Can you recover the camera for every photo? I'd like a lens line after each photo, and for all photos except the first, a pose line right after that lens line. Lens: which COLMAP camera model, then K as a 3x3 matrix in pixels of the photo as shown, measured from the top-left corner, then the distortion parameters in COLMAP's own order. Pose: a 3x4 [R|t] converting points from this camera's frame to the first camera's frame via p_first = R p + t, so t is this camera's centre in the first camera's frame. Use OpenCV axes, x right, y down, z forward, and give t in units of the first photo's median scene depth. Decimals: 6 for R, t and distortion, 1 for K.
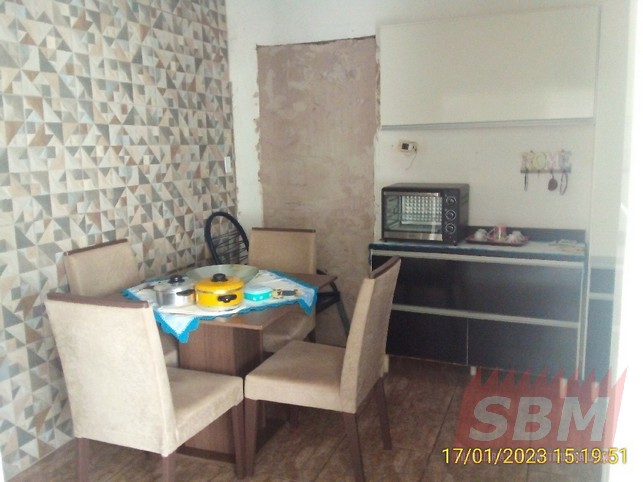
lens RADIAL K [[602.6, 0, 321.5], [0, 602.6, 241.0], [0, 0, 1]] dist [0.119977, -0.203725]
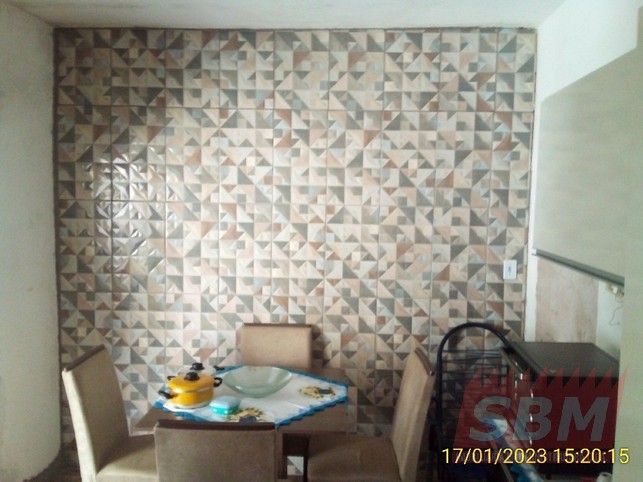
lens RADIAL K [[602.6, 0, 321.5], [0, 602.6, 241.0], [0, 0, 1]] dist [0.119977, -0.203725]
pose [[0.324969, 0.110930, -0.939196, 0.699155], [-0.172678, 0.983362, 0.056399, -0.218913], [0.929827, 0.143850, 0.338717, 0.624166]]
